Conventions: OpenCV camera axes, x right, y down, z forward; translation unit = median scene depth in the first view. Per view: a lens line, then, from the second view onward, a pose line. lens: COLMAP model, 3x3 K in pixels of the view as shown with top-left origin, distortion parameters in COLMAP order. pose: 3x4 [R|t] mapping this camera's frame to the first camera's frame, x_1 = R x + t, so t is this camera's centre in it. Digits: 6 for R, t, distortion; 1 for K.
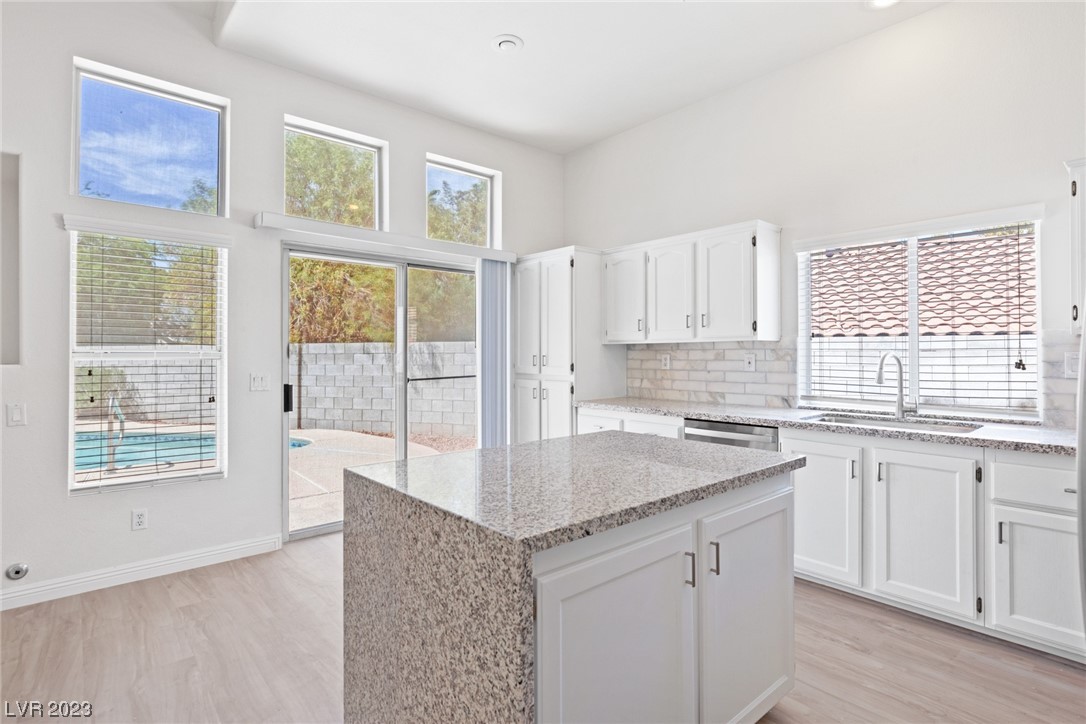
lens RADIAL K [[539.8, 0, 543.4], [0, 539.8, 349.8], [0, 0, 1]] dist [-0.001035, -0.000586]
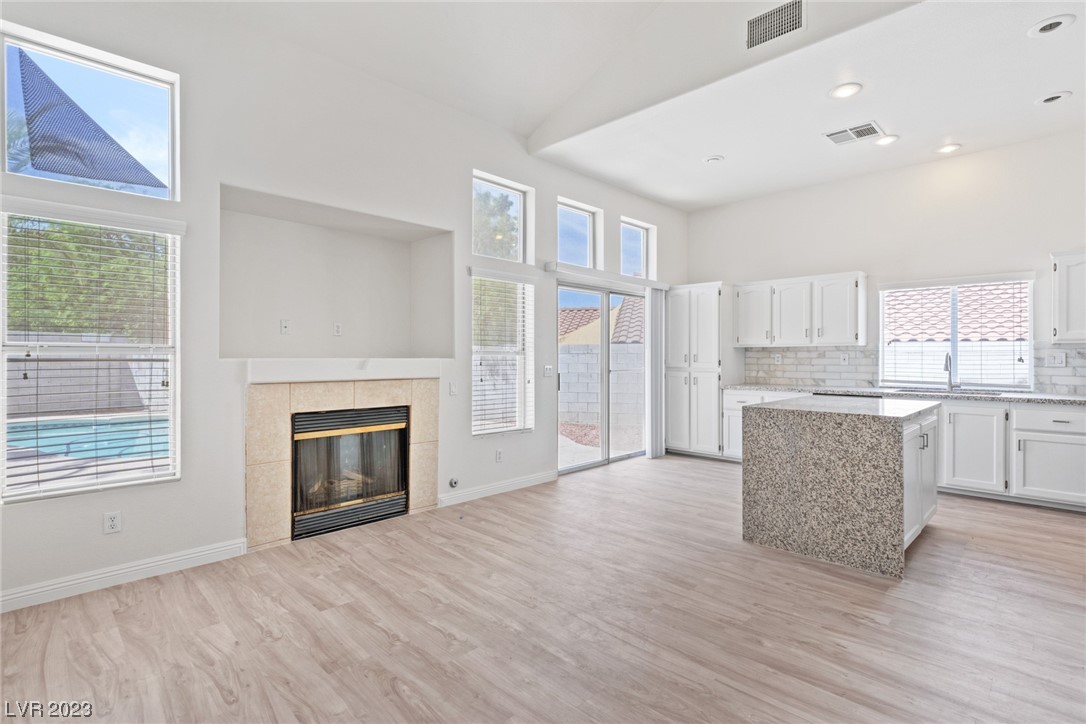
lens RADIAL K [[514.3, 0, 545.2], [0, 514.3, 356.1], [0, 0, 1]] dist [-0.004107, -0.000403]
pose [[0.997921, 0.002859, 0.064379, -0.636833], [-0.003423, 0.999957, 0.008649, 0.004839], [-0.064351, -0.008851, 0.997888, -0.476579]]
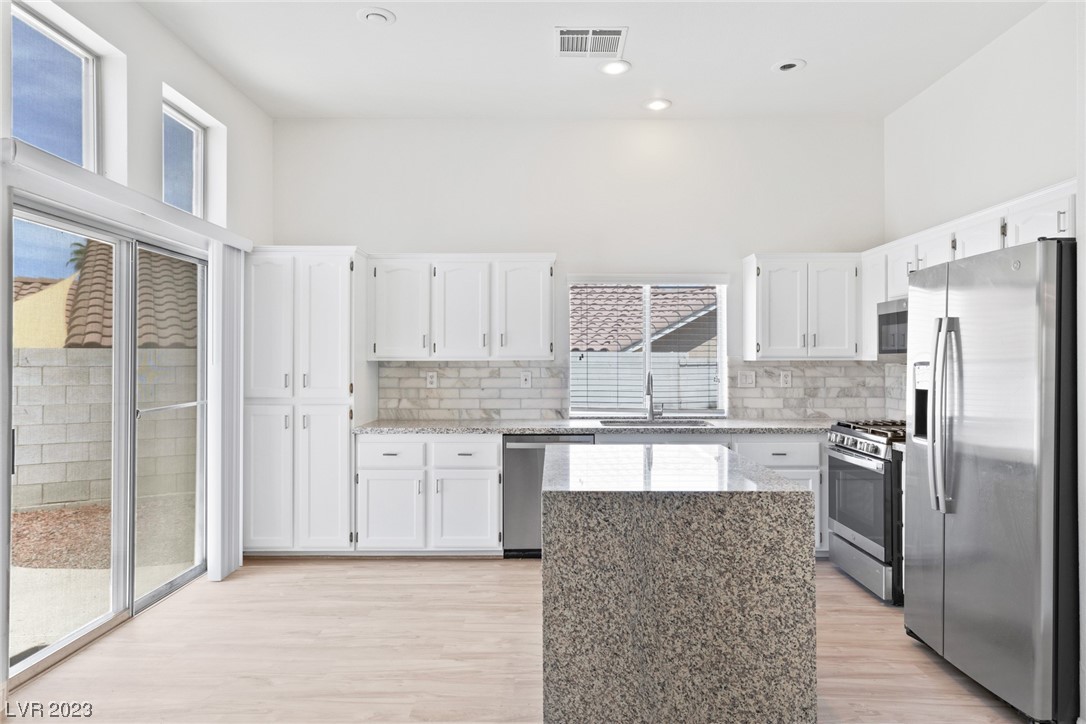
lens RADIAL K [[693.8, 0, 539.1], [0, 693.8, 357.4], [0, 0, 1]] dist [0.011316, -0.000543]
pose [[0.669555, 0.008103, 0.742718, -0.690862], [-0.007760, 0.999962, -0.003914, -0.017096], [-0.742722, -0.003143, 0.669593, 0.053497]]
